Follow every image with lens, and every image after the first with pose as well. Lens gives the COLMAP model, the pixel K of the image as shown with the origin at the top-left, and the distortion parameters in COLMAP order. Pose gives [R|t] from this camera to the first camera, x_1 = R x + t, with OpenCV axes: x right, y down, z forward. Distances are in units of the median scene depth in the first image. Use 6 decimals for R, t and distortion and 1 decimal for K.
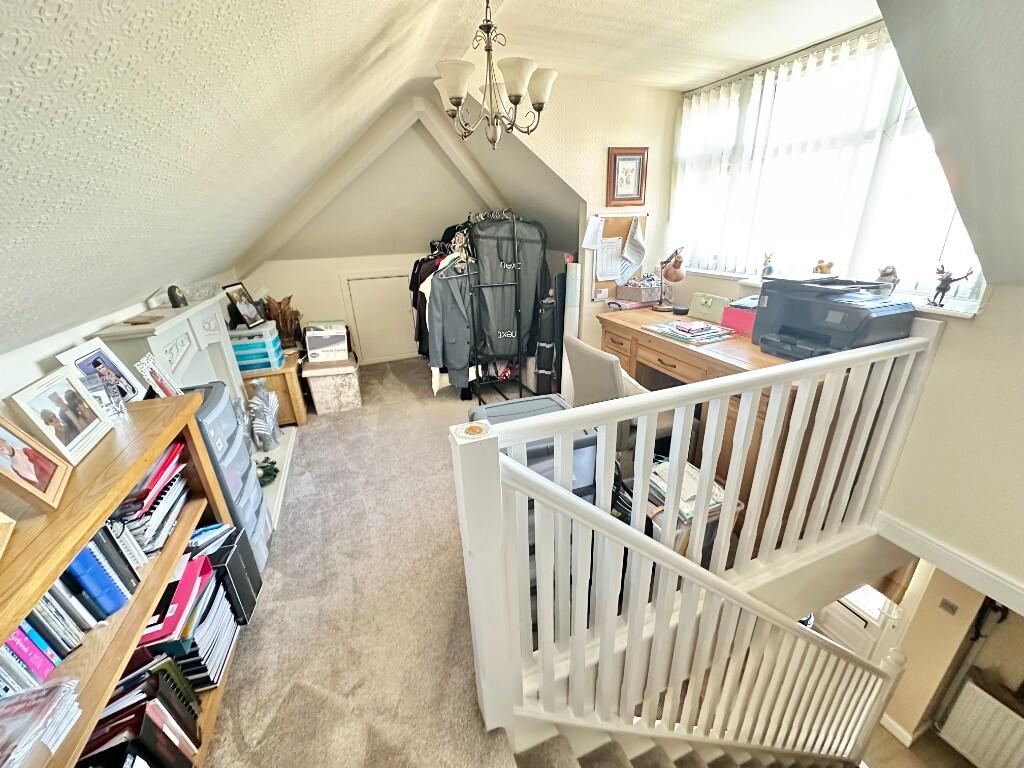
lens RADIAL K [[409.6, 0, 514.0], [0, 409.6, 388.1], [0, 0, 1]] dist [-0.003110, 0.000420]
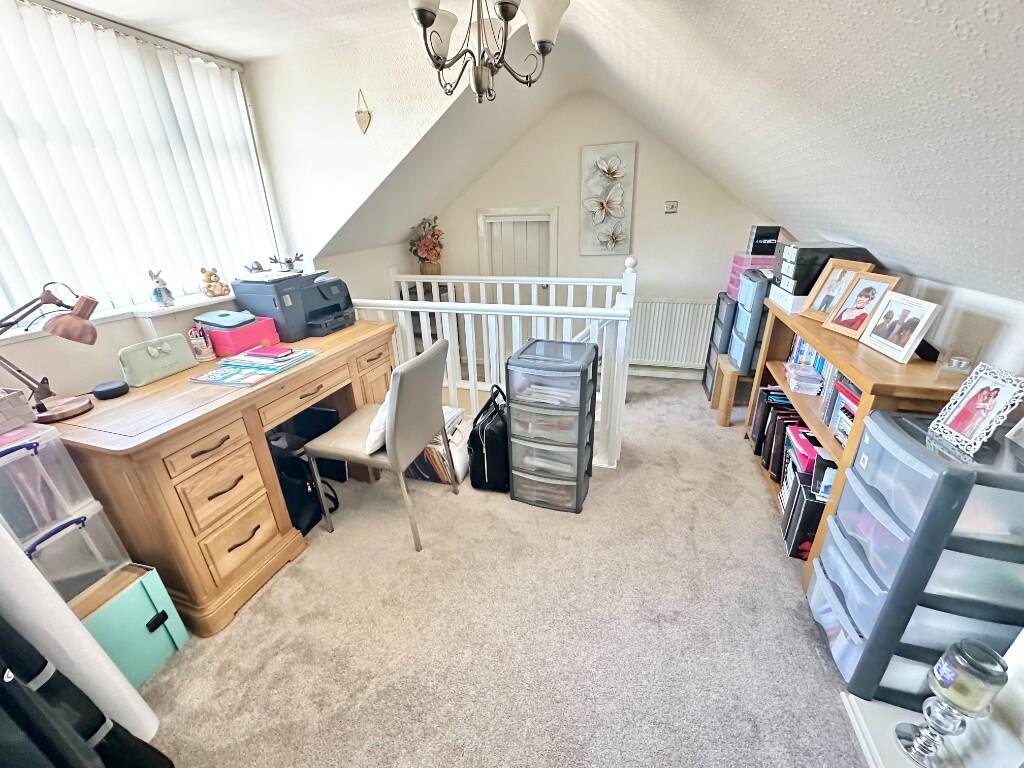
lens RADIAL K [[409.6, 0, 513.5], [0, 409.6, 381.9], [0, 0, 1]] dist [-0.003110, 0.000420]
pose [[-0.789453, -0.183468, 0.585751, -0.893830], [0.285258, 0.735311, 0.614773, -0.960800], [-0.543500, 0.652424, -0.528157, 2.448283]]
